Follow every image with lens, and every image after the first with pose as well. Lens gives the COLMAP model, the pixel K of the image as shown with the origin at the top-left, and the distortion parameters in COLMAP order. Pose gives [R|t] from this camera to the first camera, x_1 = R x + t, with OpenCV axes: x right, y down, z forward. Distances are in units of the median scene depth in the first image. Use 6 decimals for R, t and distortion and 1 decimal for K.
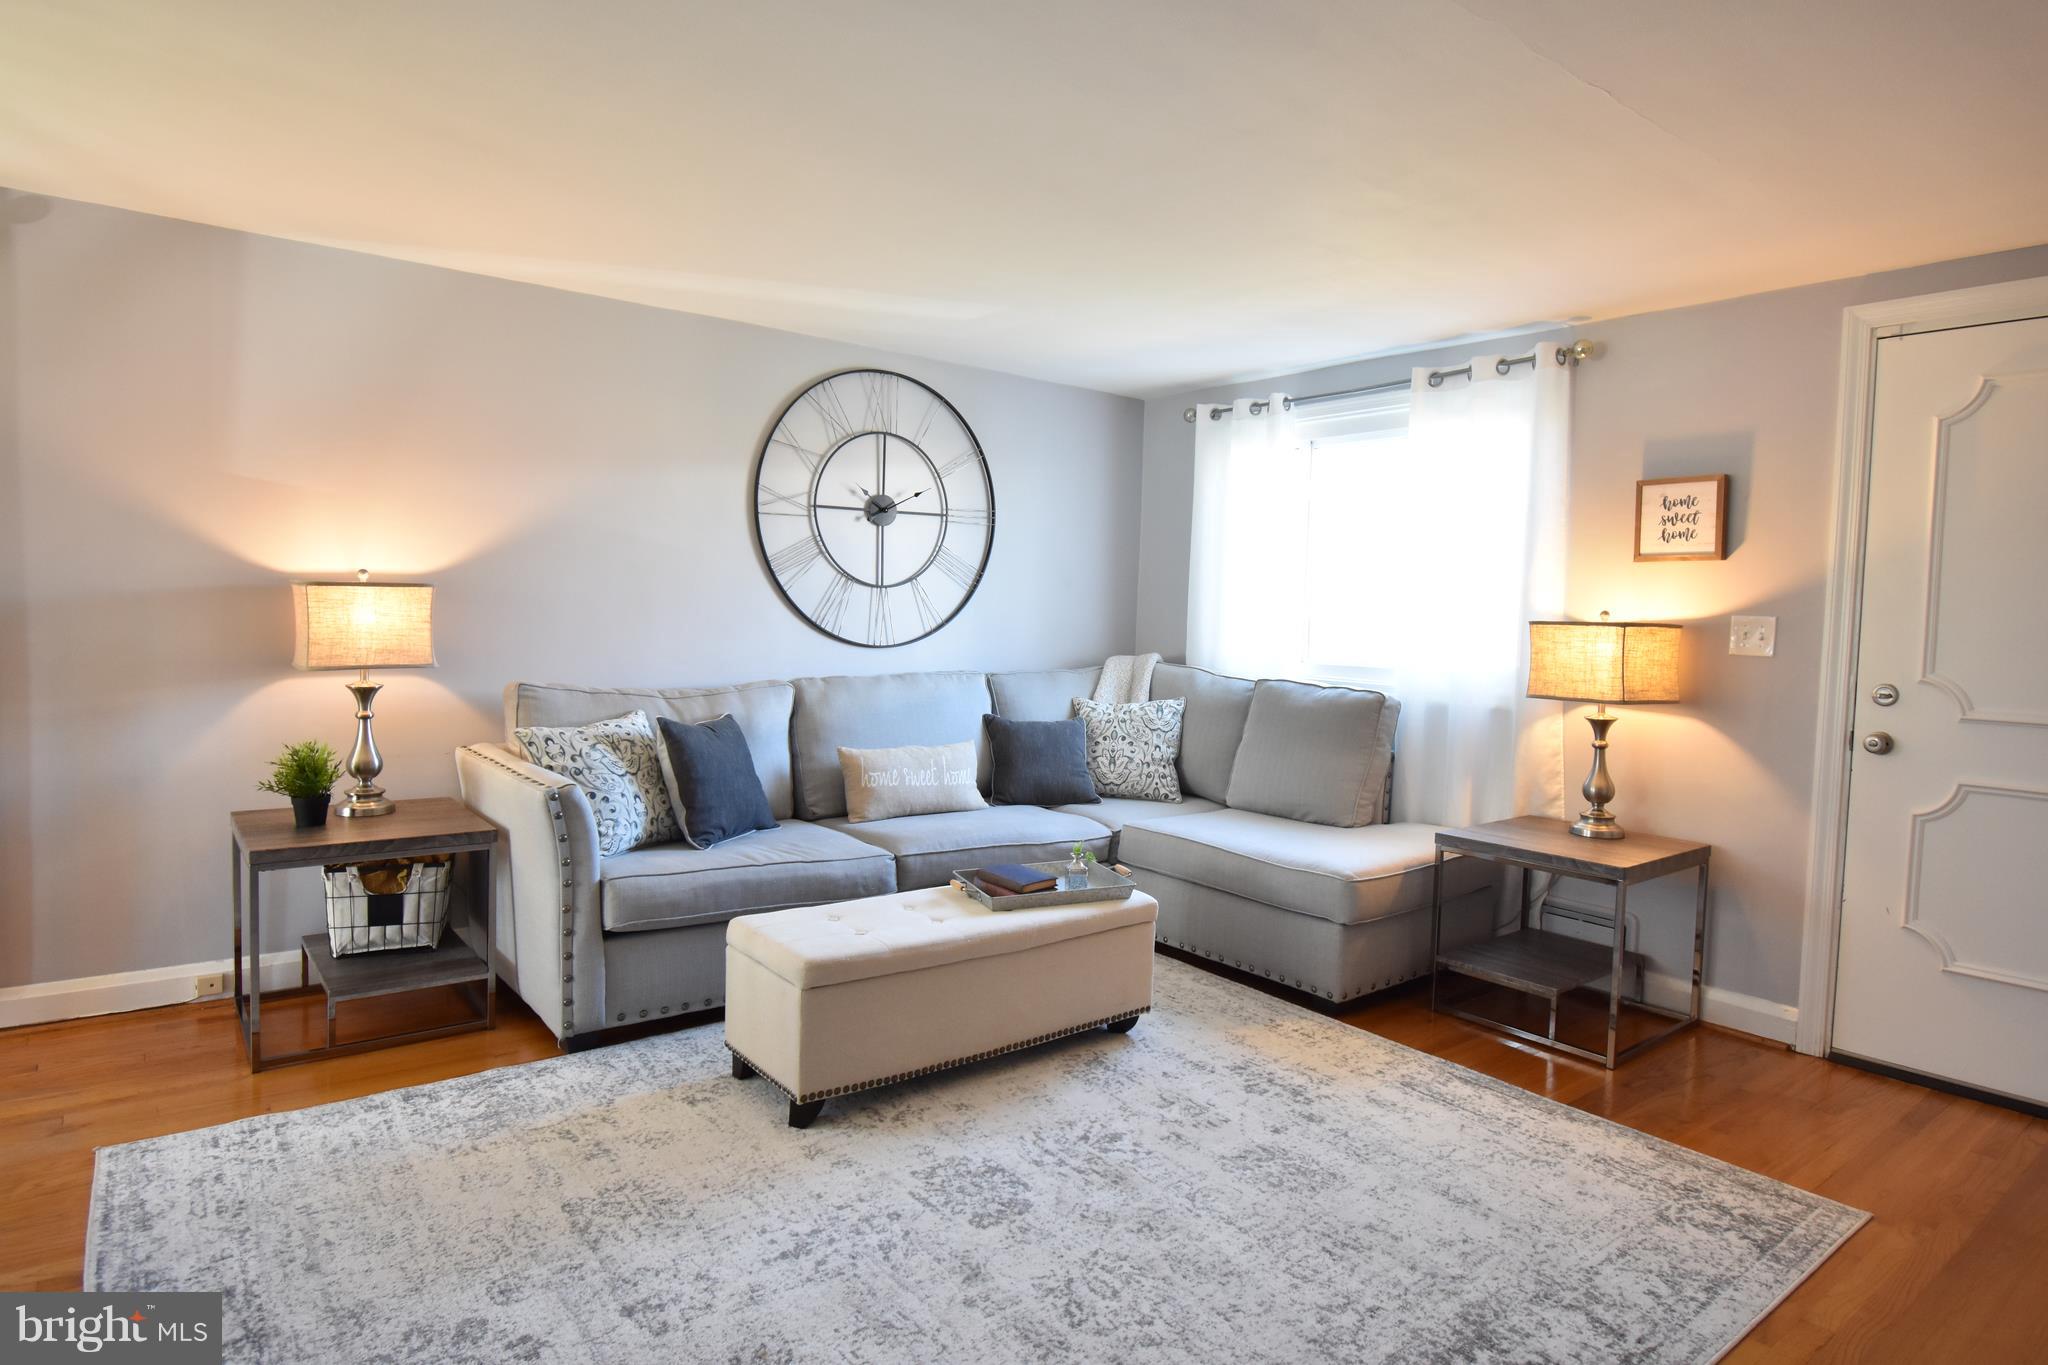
lens RADIAL K [[1117.4, 0, 1022.3], [0, 1117.4, 677.5], [0, 0, 1]] dist [-0.002950, -0.014841]
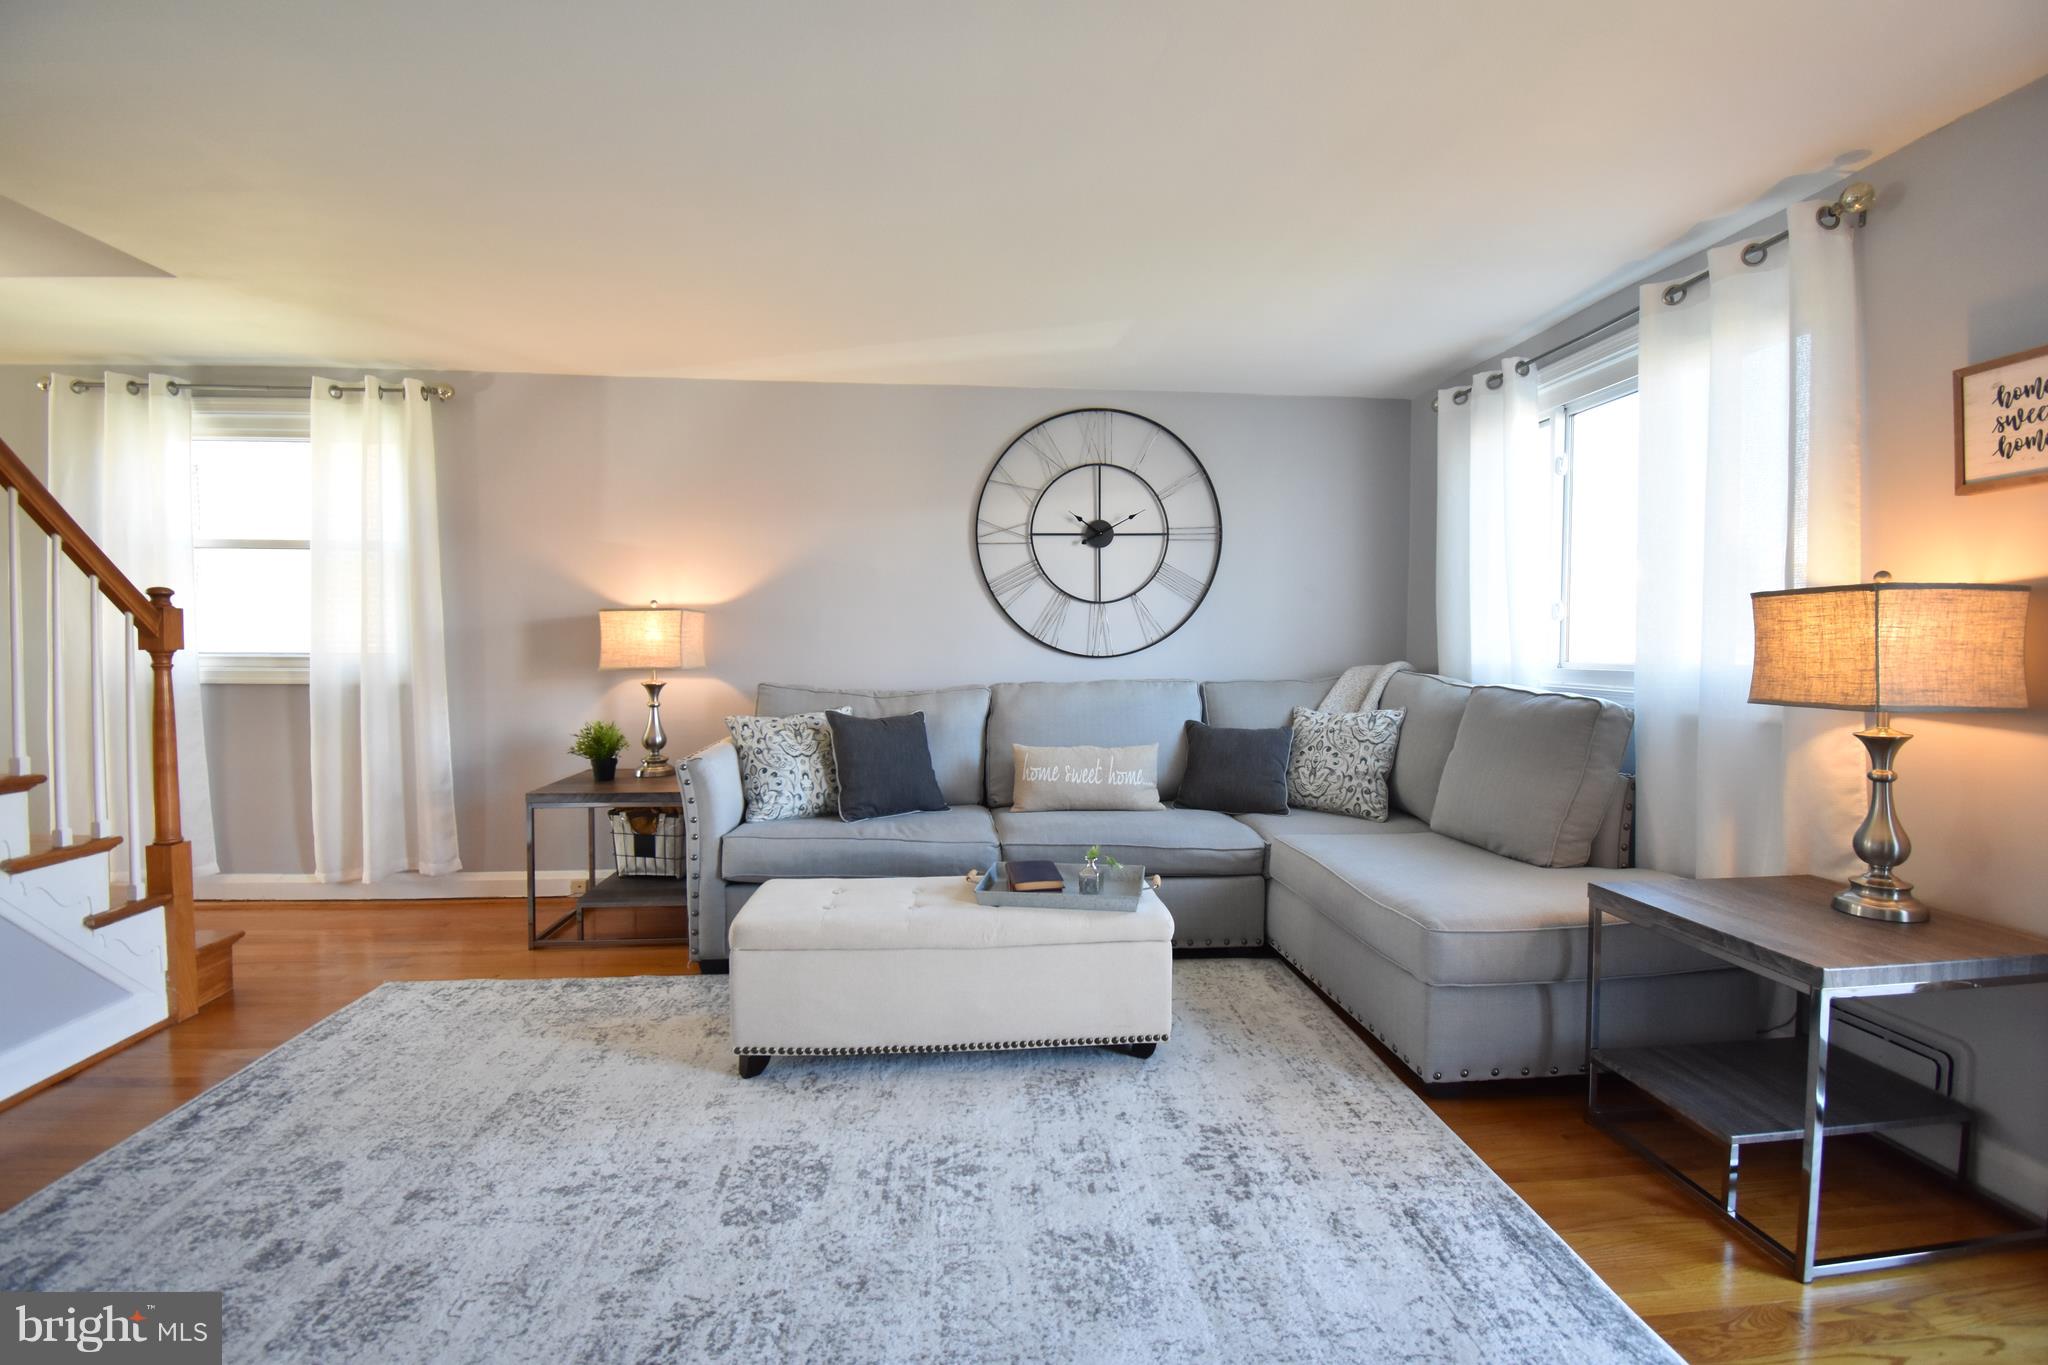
lens RADIAL K [[888.7, 0, 1027.2], [0, 888.7, 667.9], [0, 0, 1]] dist [-0.007397, -0.006308]
pose [[0.843518, -0.009450, -0.537018, 0.380887], [-0.012457, 0.999232, -0.037151, 0.022479], [0.536956, 0.038028, 0.842752, 0.299868]]
